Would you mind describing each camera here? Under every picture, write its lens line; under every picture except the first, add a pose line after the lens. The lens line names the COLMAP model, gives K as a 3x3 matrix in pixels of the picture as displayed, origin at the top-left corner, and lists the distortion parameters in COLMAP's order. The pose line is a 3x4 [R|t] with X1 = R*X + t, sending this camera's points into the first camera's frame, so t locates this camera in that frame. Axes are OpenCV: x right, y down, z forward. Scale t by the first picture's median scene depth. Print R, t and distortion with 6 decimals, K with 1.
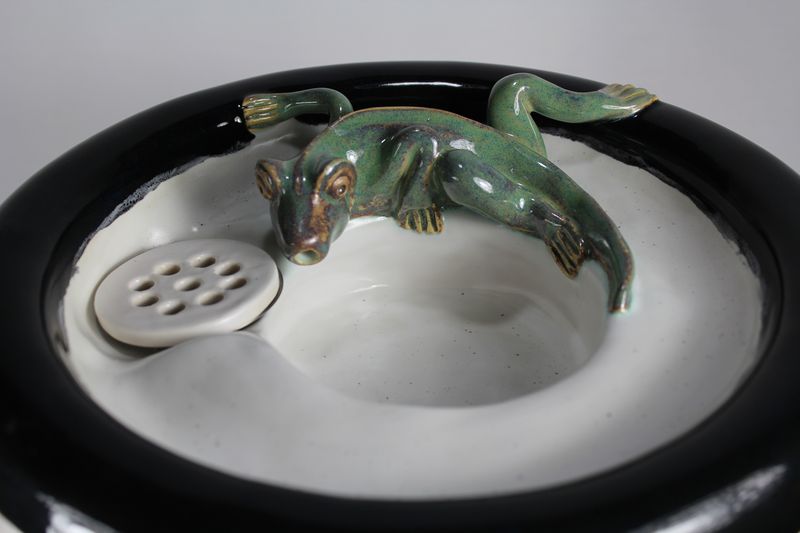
lens RADIAL K [[1169.5, 0, 400.0], [0, 1169.5, 266.5], [0, 0, 1]] dist [-0.014662, 0.016536]
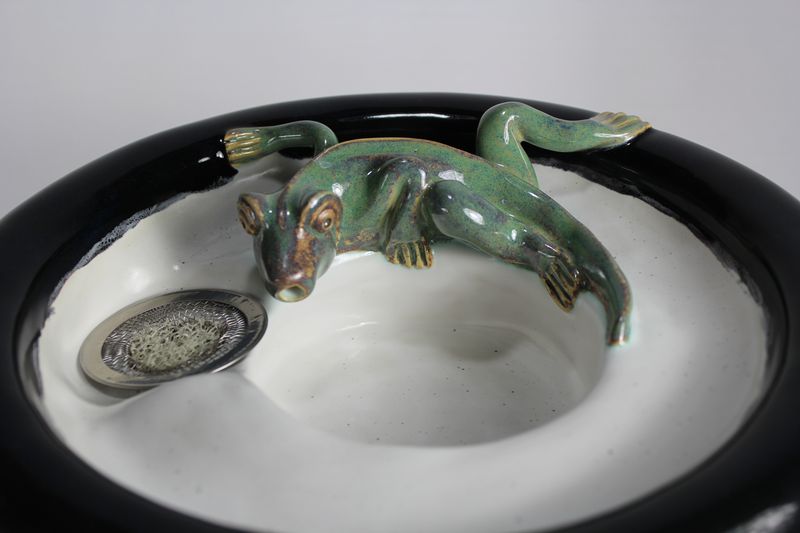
lens RADIAL K [[1169.5, 0, 400.0], [0, 1169.5, 266.5], [0, 0, 1]] dist [-0.014662, 0.016536]
pose [[0.999829, -0.016529, 0.008236, 0.001564], [0.016827, 0.999153, -0.037543, 0.006884], [-0.007609, 0.037676, 0.999261, 0.034261]]
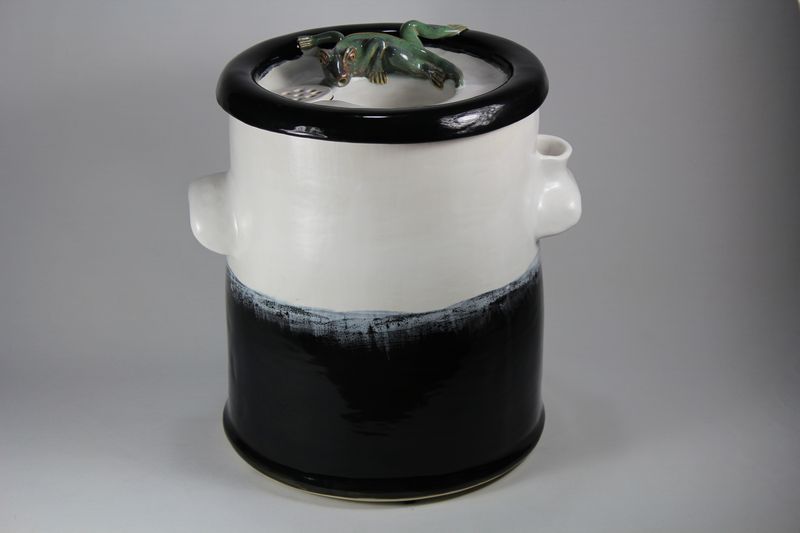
lens RADIAL K [[1891.2, 0, 400.0], [0, 1891.2, 266.5], [0, 0, 1]] dist [-0.018220, -0.115997]
pose [[0.985950, -0.067616, 0.152742, -0.596644], [0.093687, 0.980888, -0.170532, 1.076864], [-0.138293, 0.182446, 0.973442, -2.934323]]
